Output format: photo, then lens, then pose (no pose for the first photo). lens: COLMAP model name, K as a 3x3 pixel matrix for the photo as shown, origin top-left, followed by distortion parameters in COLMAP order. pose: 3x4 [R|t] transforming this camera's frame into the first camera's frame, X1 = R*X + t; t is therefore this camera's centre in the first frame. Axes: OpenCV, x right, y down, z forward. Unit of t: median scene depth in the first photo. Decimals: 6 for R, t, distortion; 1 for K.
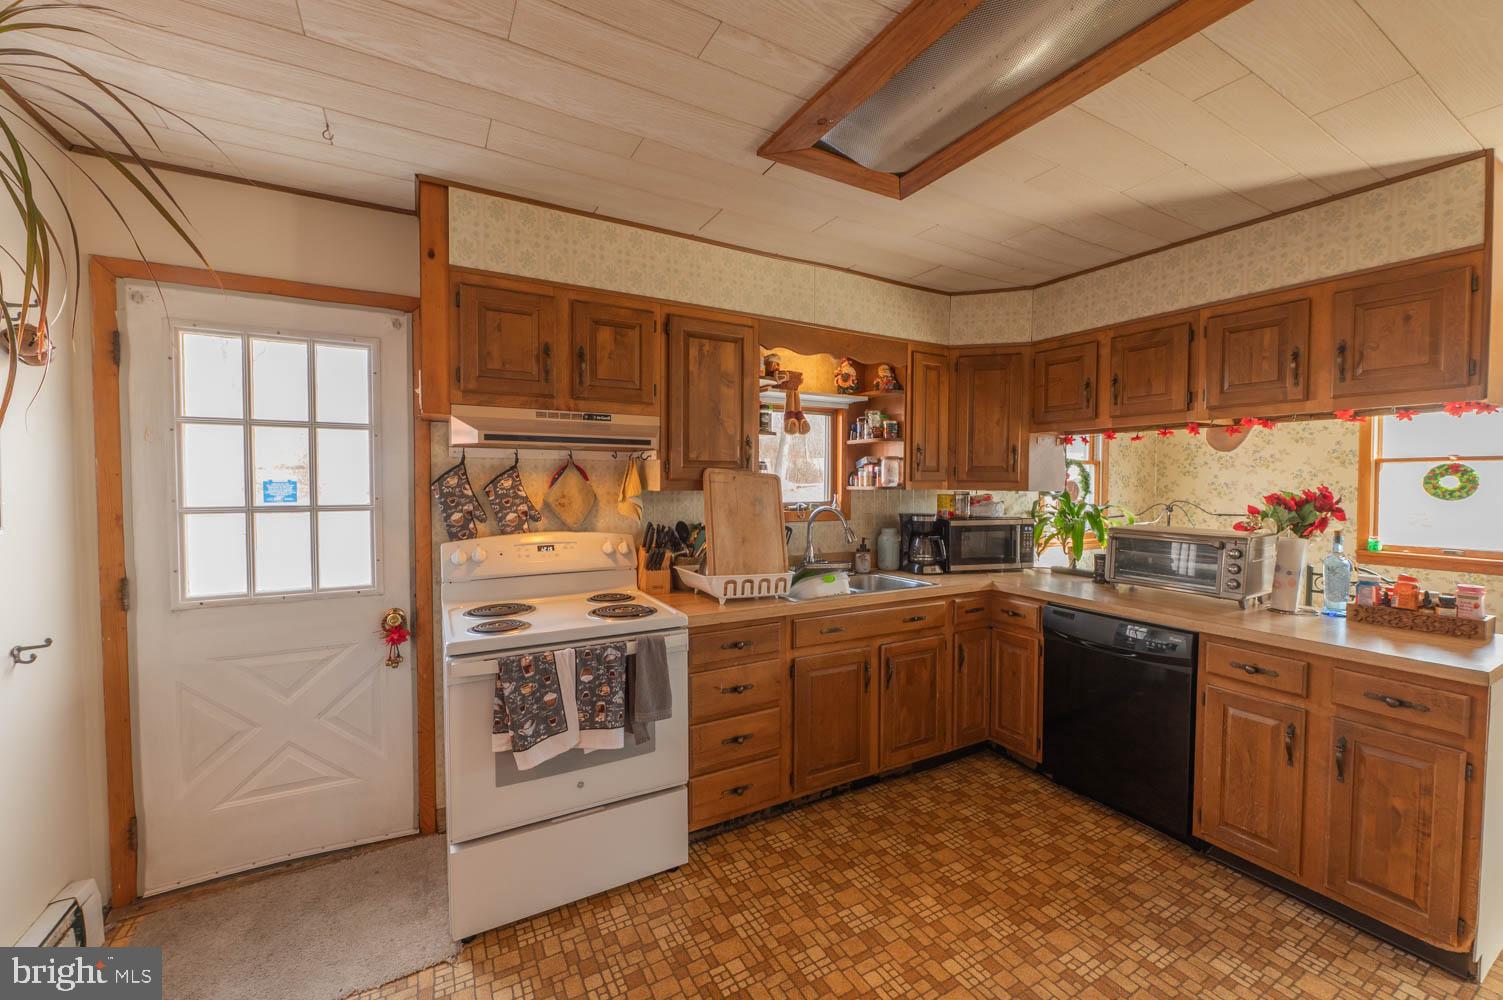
lens RADIAL K [[592.2, 0, 746.7], [0, 592.2, 498.7], [0, 0, 1]] dist [-0.006318, -0.001874]
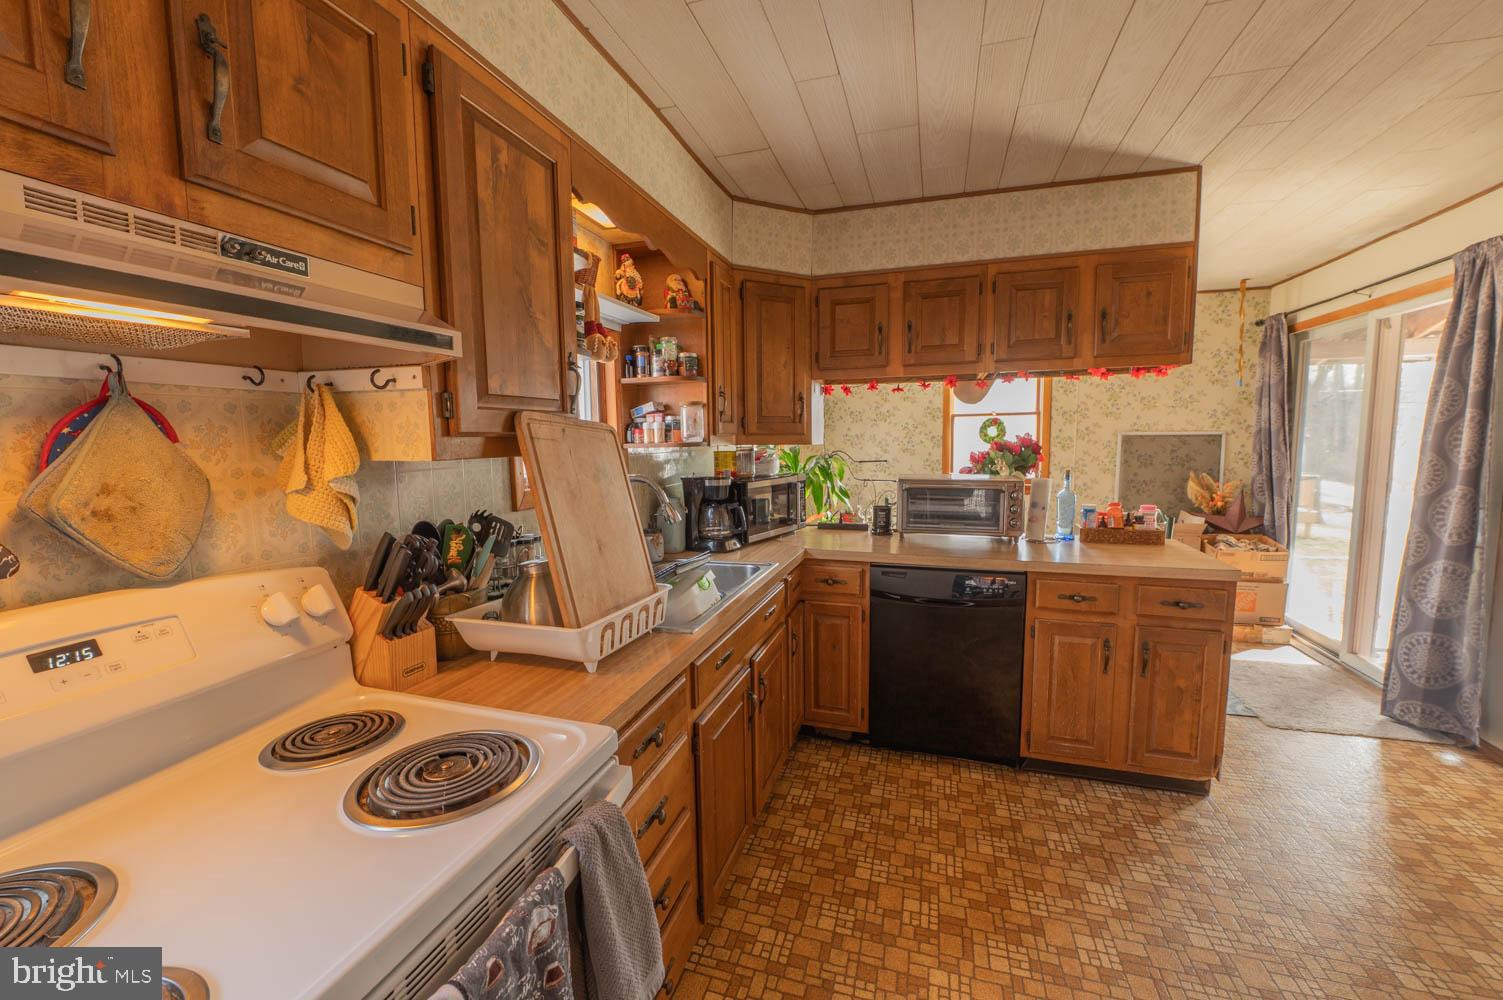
lens RADIAL K [[592.2, 0, 758.2], [0, 592.2, 498.9], [0, 0, 1]] dist [-0.006318, -0.001874]
pose [[0.724298, -0.086596, 0.684027, -0.269911], [0.038045, 0.995590, 0.085754, -0.013465], [-0.688436, -0.036087, 0.724398, 0.503000]]
